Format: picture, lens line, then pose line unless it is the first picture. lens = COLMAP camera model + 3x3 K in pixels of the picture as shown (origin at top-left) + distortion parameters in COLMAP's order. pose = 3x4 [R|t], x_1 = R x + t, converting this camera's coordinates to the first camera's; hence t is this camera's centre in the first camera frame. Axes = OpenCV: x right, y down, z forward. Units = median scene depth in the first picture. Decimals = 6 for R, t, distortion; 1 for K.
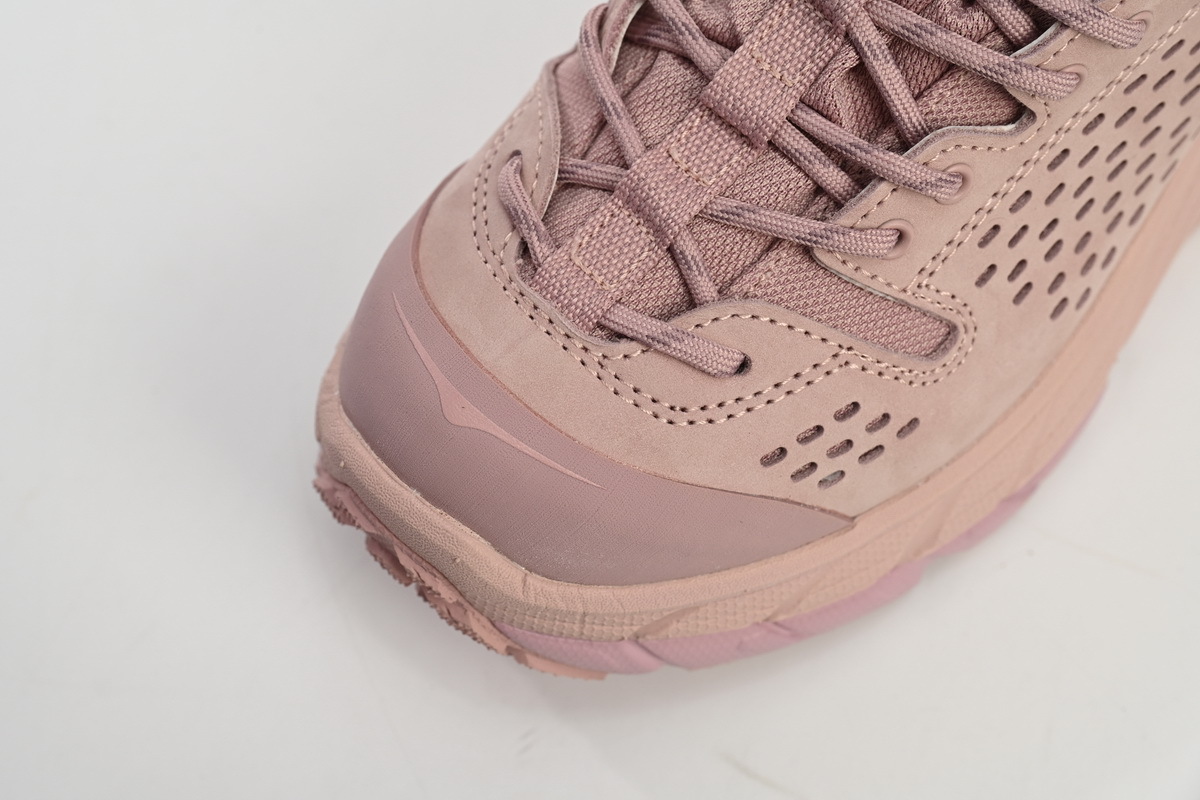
lens RADIAL K [[2112.2, 0, 601.3], [0, 2112.2, 397.4], [0, 0, 1]] dist [0.005519, 0.000000]
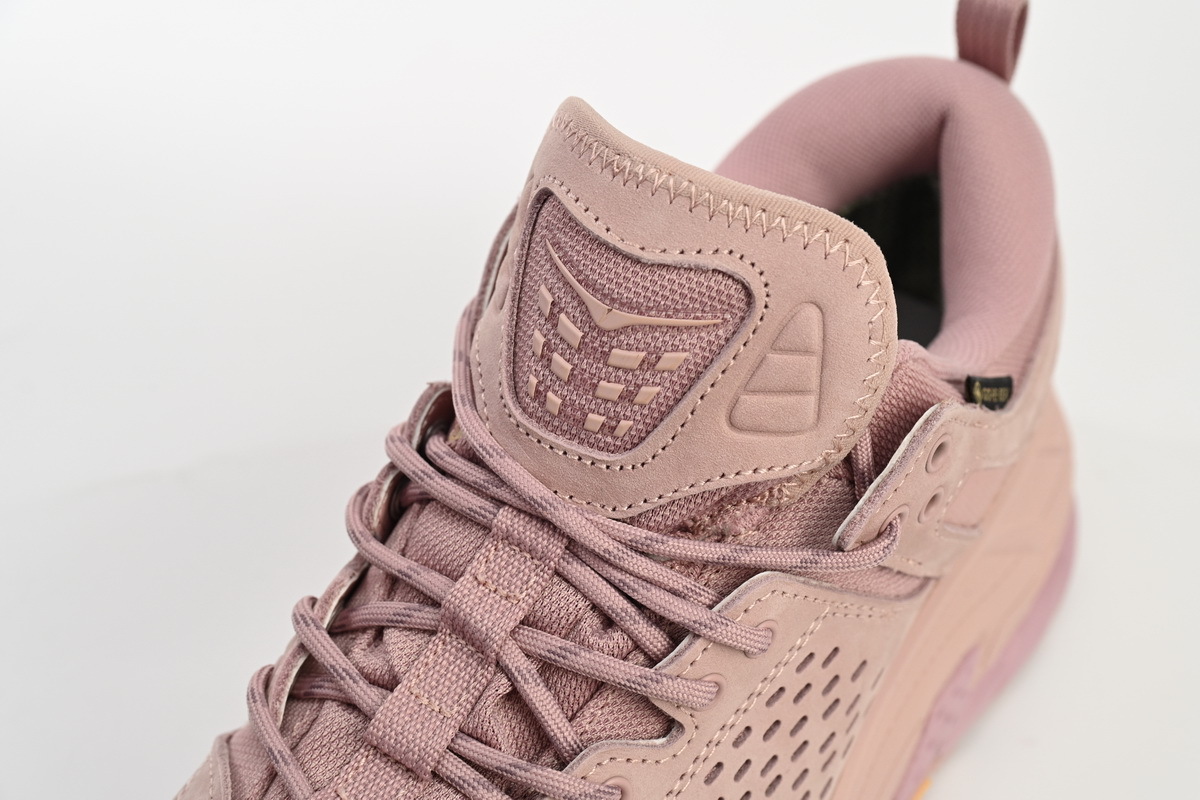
lens RADIAL K [[2112.2, 0, 600.5], [0, 2112.2, 398.5], [0, 0, 1]] dist [0.005519, 0.000000]
pose [[0.990196, -0.056259, 0.127852, 0.038849], [0.102109, 0.916111, -0.387703, 0.120557], [-0.095315, 0.396957, 0.912875, -0.023070]]
